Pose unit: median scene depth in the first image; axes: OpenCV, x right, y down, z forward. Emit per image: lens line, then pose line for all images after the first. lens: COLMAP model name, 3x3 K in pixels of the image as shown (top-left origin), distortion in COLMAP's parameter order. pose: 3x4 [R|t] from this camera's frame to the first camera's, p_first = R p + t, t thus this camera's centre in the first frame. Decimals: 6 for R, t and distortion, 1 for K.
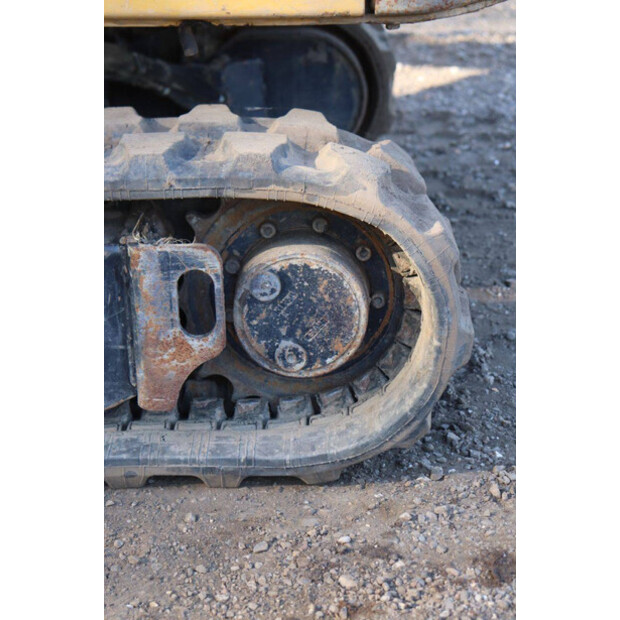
lens RADIAL K [[1443.1, 0, 308.3], [0, 1443.1, 309.2], [0, 0, 1]] dist [0.447077, 0.000000]
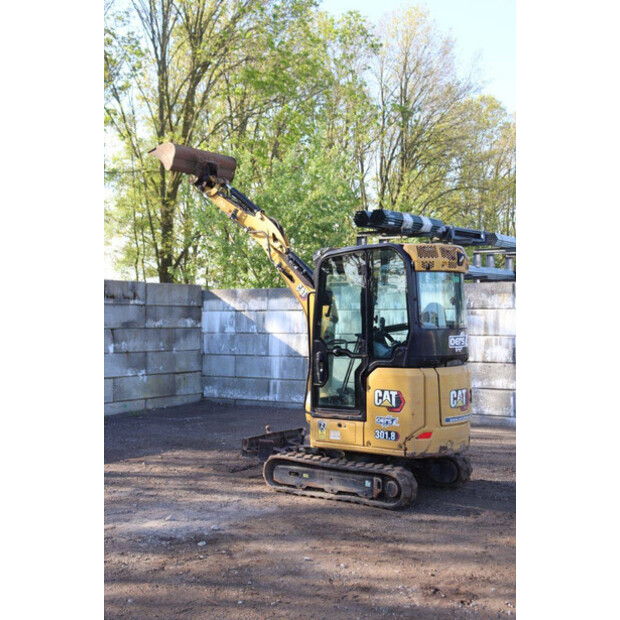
lens RADIAL K [[850.1, 0, 306.3], [0, 850.1, 296.8], [0, 0, 1]] dist [0.034872, 0.000000]
pose [[0.803686, 0.010991, -0.594953, 2.608864], [-0.224723, 0.931396, -0.286359, 0.504879], [0.550989, 0.363842, 0.751019, -3.530017]]
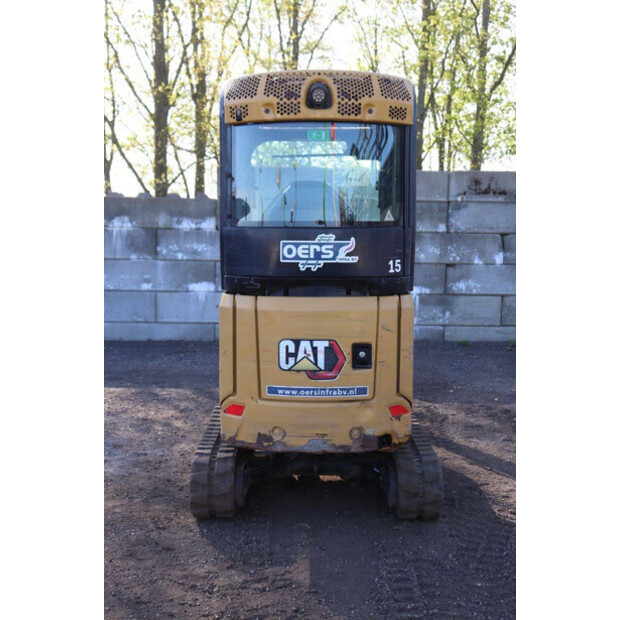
lens RADIAL K [[911.0, 0, 311.6], [0, 911.0, 308.6], [0, 0, 1]] dist [0.046040, 0.000000]
pose [[0.003278, 0.120834, -0.992667, 3.286466], [-0.358901, 0.926678, 0.111617, -1.128070], [0.933370, 0.355903, 0.046405, 0.989650]]
